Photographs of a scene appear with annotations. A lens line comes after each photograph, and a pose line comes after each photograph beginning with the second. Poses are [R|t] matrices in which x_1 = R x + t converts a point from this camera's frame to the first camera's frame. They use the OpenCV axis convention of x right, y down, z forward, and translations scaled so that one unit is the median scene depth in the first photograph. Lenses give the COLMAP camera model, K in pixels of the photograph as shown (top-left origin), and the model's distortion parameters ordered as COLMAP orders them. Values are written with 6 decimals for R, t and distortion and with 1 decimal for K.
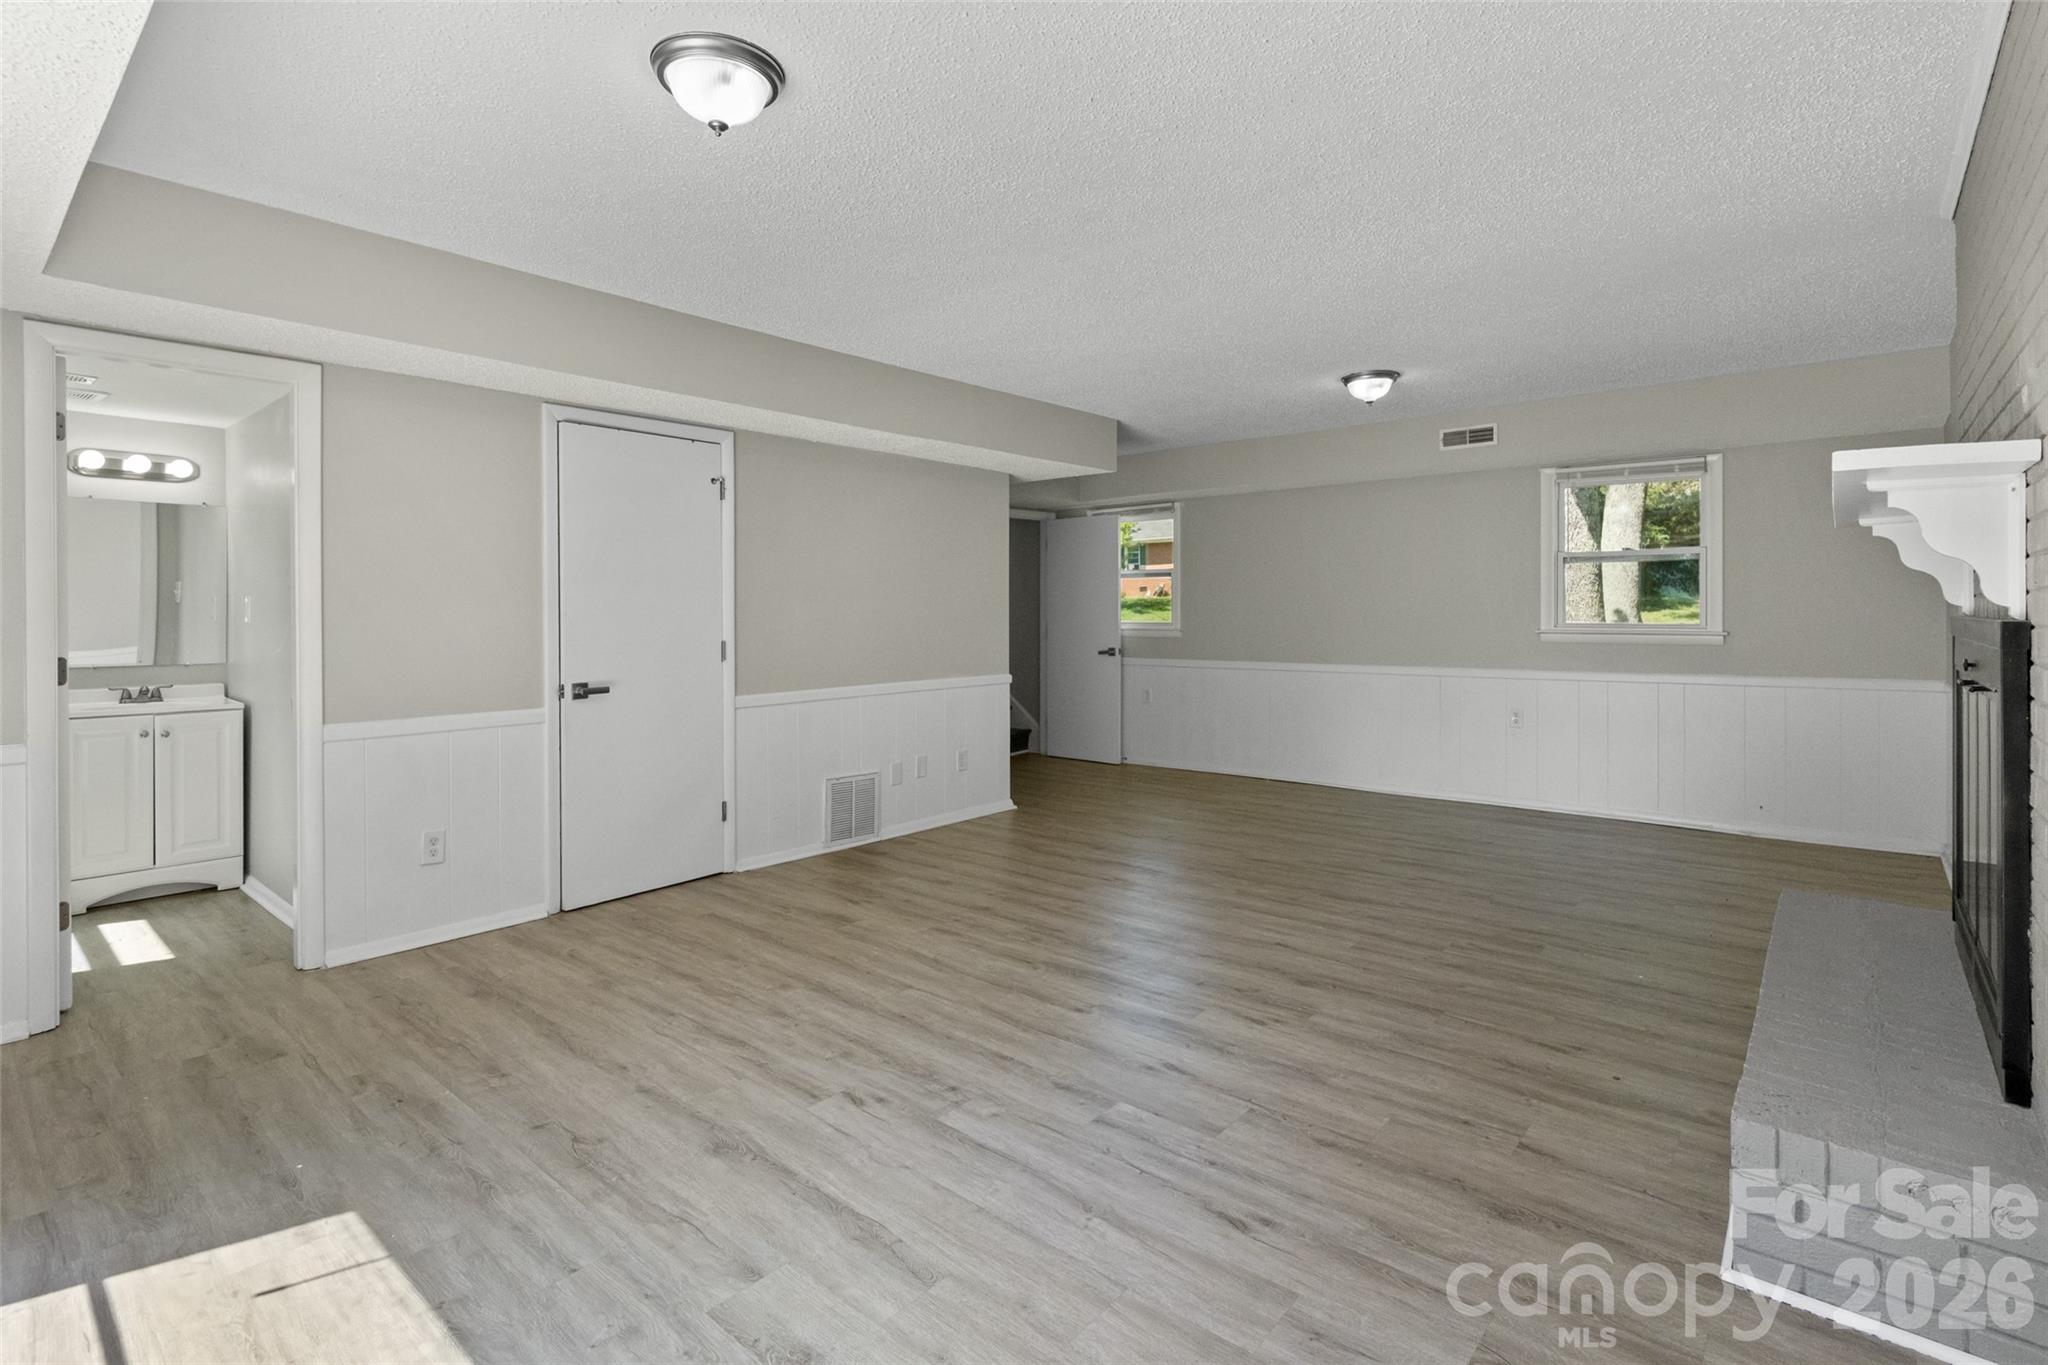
lens RADIAL K [[969.6, 0, 1022.4], [0, 969.6, 610.1], [0, 0, 1]] dist [-0.003026, 0.000004]
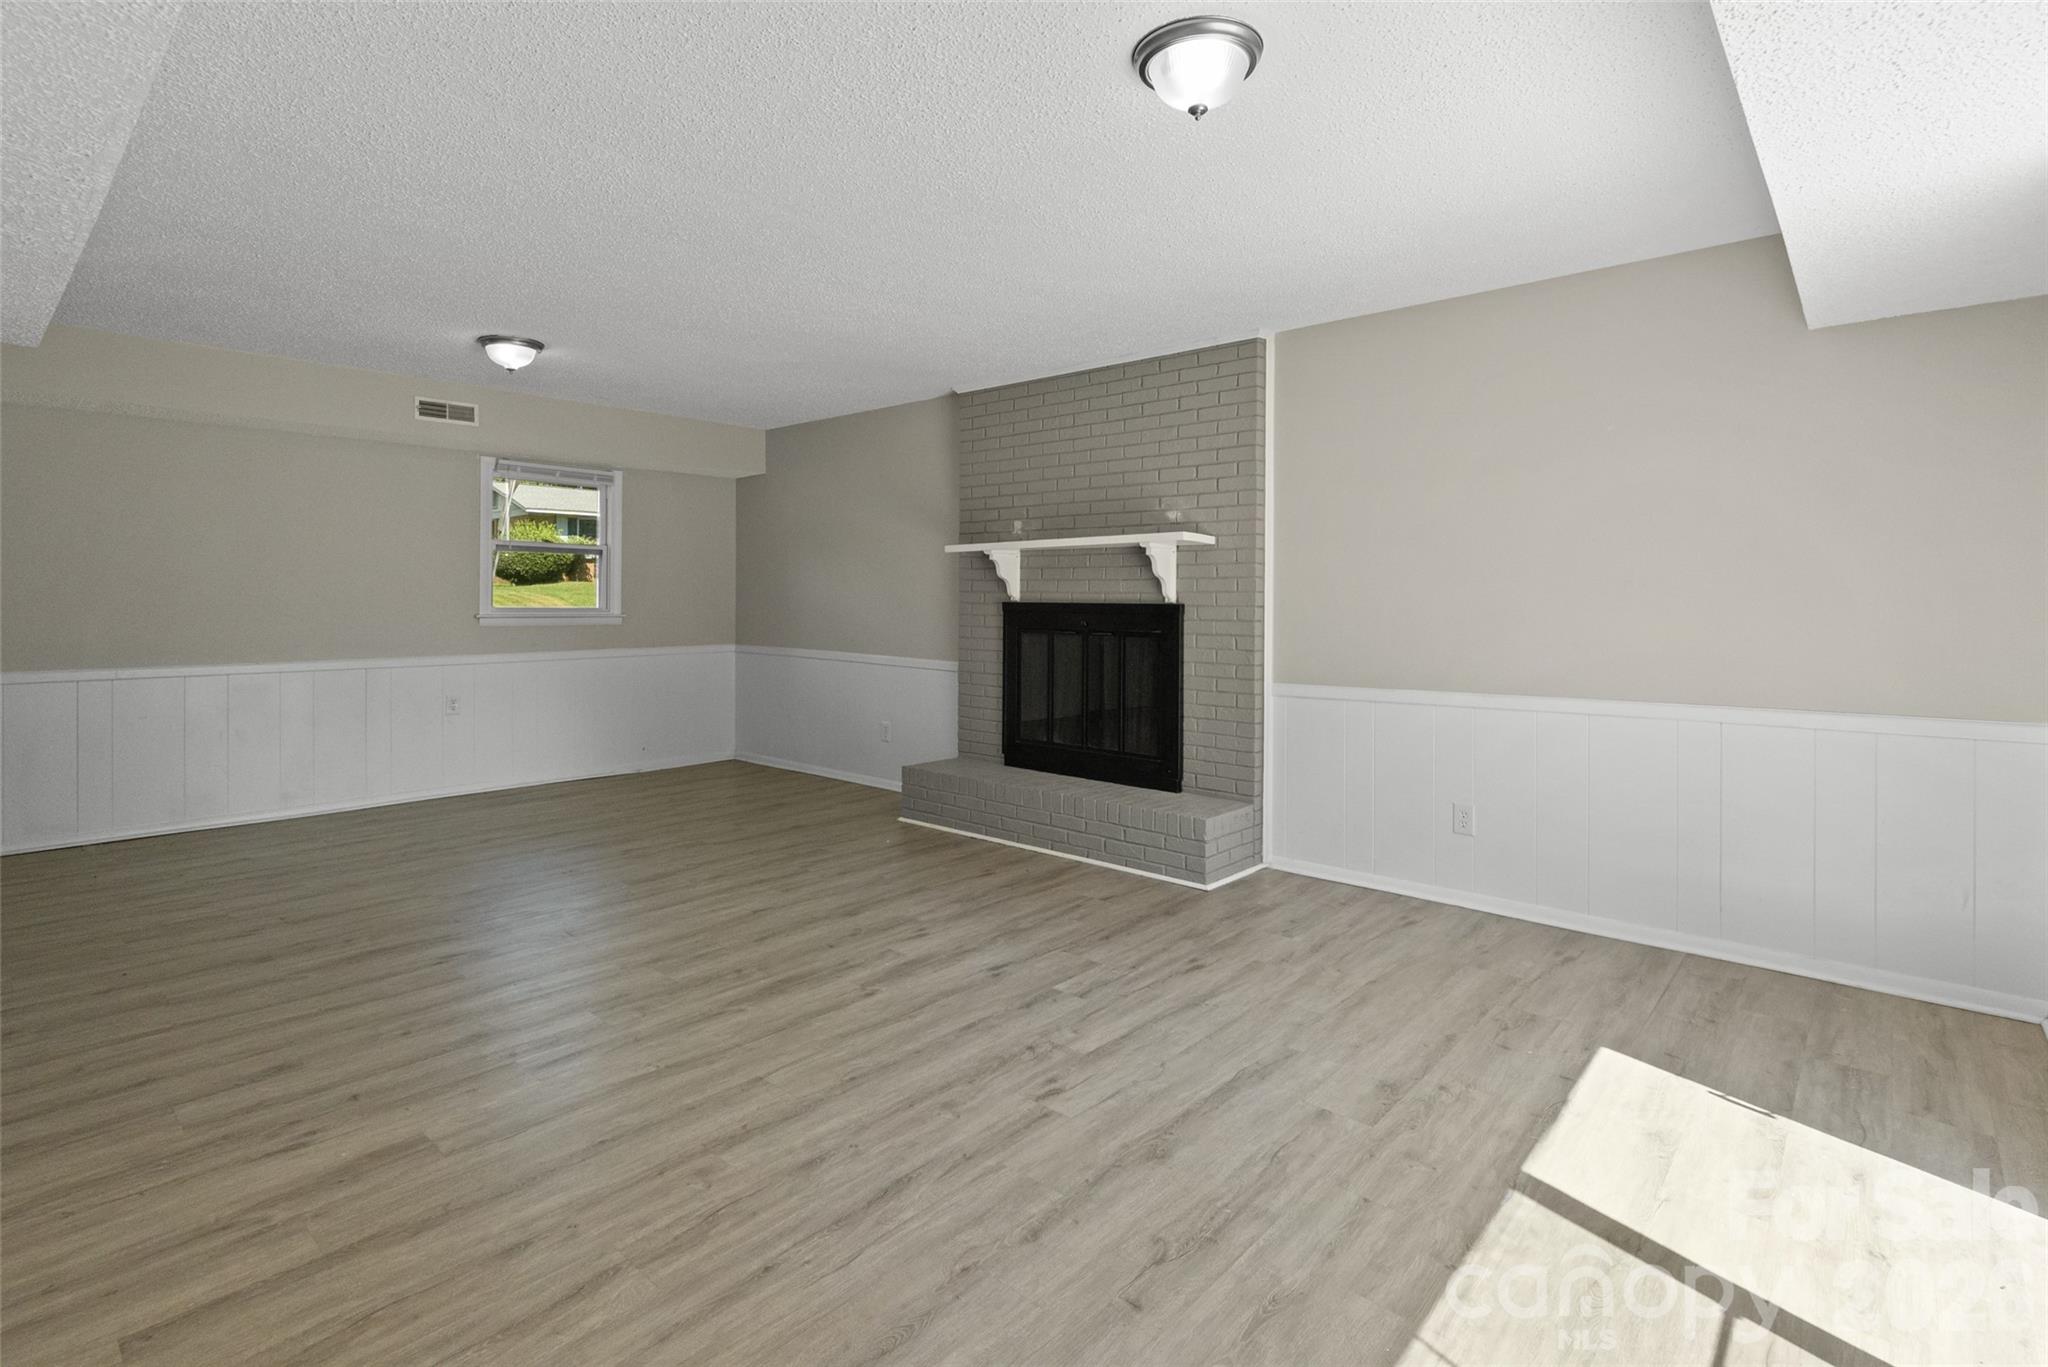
lens RADIAL K [[969.6, 0, 1022.4], [0, 969.6, 611.1], [0, 0, 1]] dist [-0.003026, 0.000004]
pose [[0.019427, -0.006642, 0.999789, -1.129087], [-0.010810, 0.999918, 0.006853, 0.008718], [-0.999753, -0.010941, 0.019354, 0.993226]]
